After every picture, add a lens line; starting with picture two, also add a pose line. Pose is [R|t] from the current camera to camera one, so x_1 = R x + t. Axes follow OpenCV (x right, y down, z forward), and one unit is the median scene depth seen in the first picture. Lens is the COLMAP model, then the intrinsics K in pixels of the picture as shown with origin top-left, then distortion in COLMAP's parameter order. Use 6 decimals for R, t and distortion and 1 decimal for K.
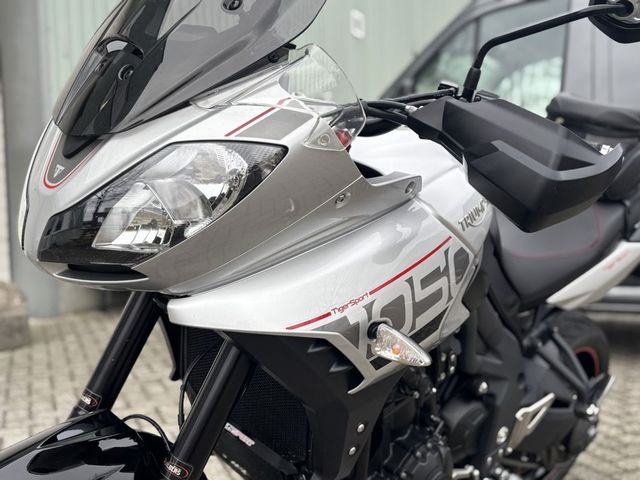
lens RADIAL K [[735.3, 0, 319.4], [0, 735.3, 239.8], [0, 0, 1]] dist [0.030404, 0.000000]
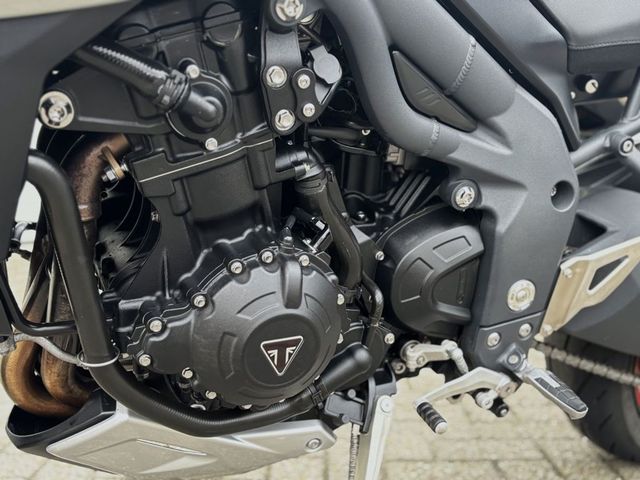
lens RADIAL K [[735.3, 0, 320.4], [0, 735.3, 240.3], [0, 0, 1]] dist [0.030404, 0.000000]
pose [[0.917018, 0.052362, -0.395394, 0.336298], [-0.028825, 0.997453, 0.065241, 0.199119], [0.397803, -0.048430, 0.916192, 0.458565]]
